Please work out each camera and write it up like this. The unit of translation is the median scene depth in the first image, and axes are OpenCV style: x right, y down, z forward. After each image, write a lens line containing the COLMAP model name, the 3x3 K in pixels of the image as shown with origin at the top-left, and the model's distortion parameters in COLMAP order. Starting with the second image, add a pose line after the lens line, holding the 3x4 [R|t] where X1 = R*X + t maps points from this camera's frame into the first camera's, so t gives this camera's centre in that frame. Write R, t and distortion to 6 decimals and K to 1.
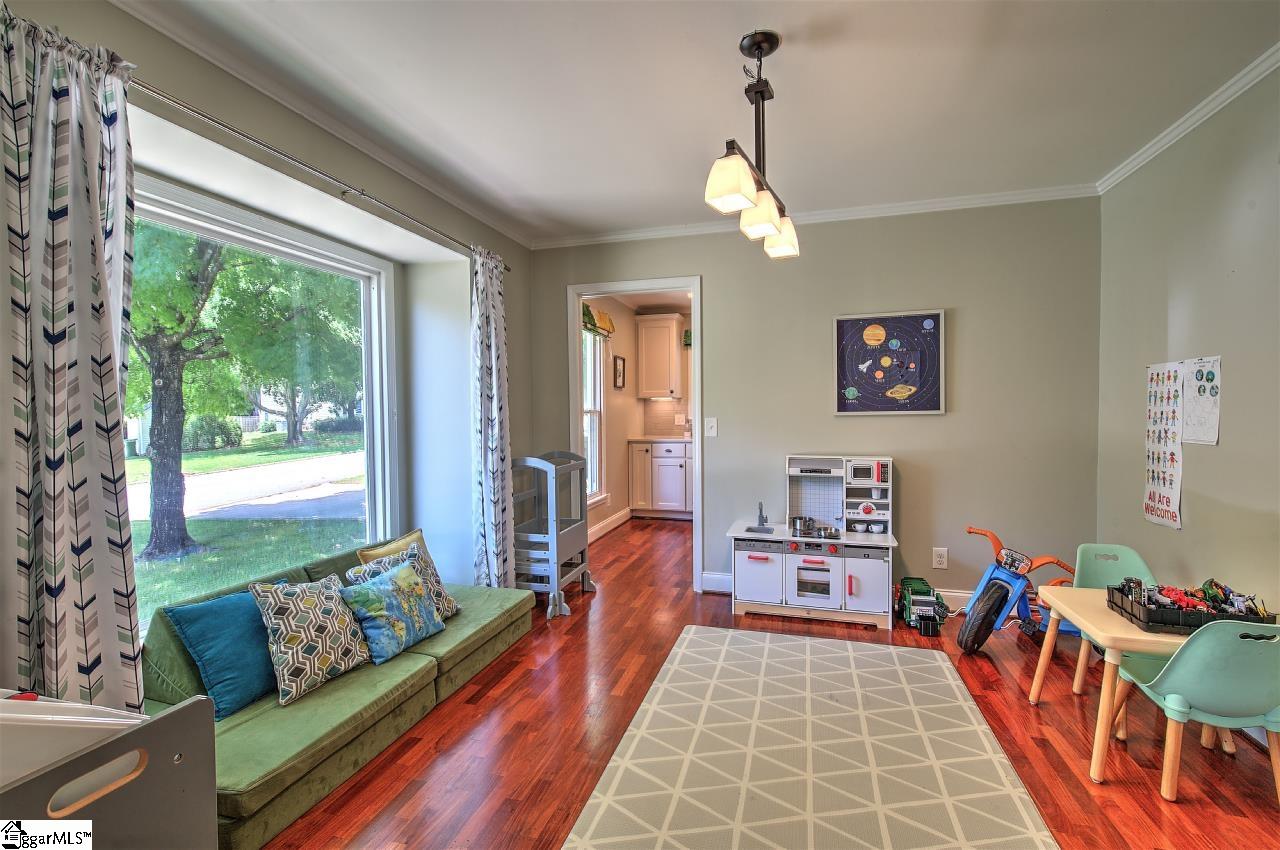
lens RADIAL K [[550.1, 0, 641.2], [0, 550.1, 421.6], [0, 0, 1]] dist [0.005258, -0.002661]
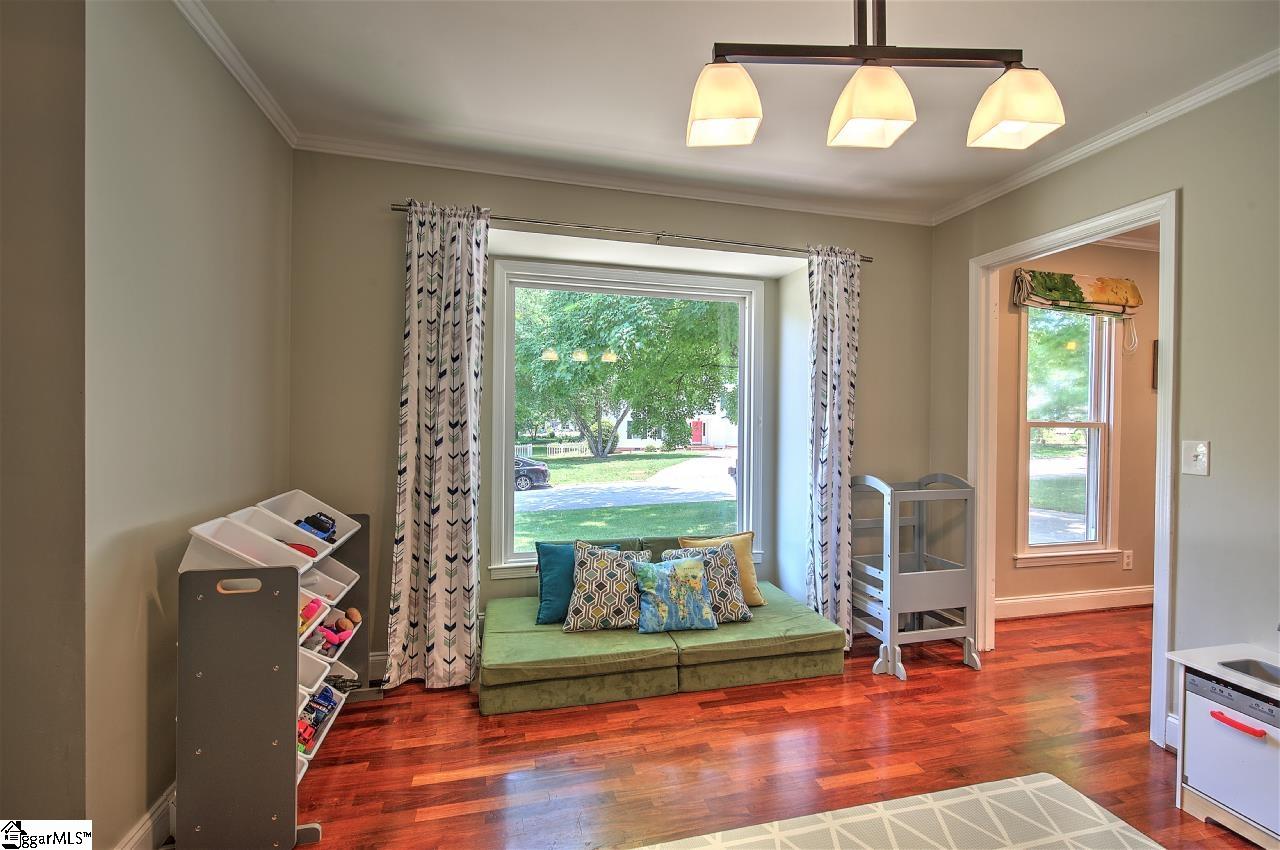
lens RADIAL K [[550.1, 0, 652.5], [0, 550.1, 419.8], [0, 0, 1]] dist [0.005258, -0.002661]
pose [[0.506893, 0.017790, -0.861825, 0.376486], [-0.033740, 0.999430, 0.000785, -0.010982], [0.861348, 0.028680, 0.507205, 0.287909]]
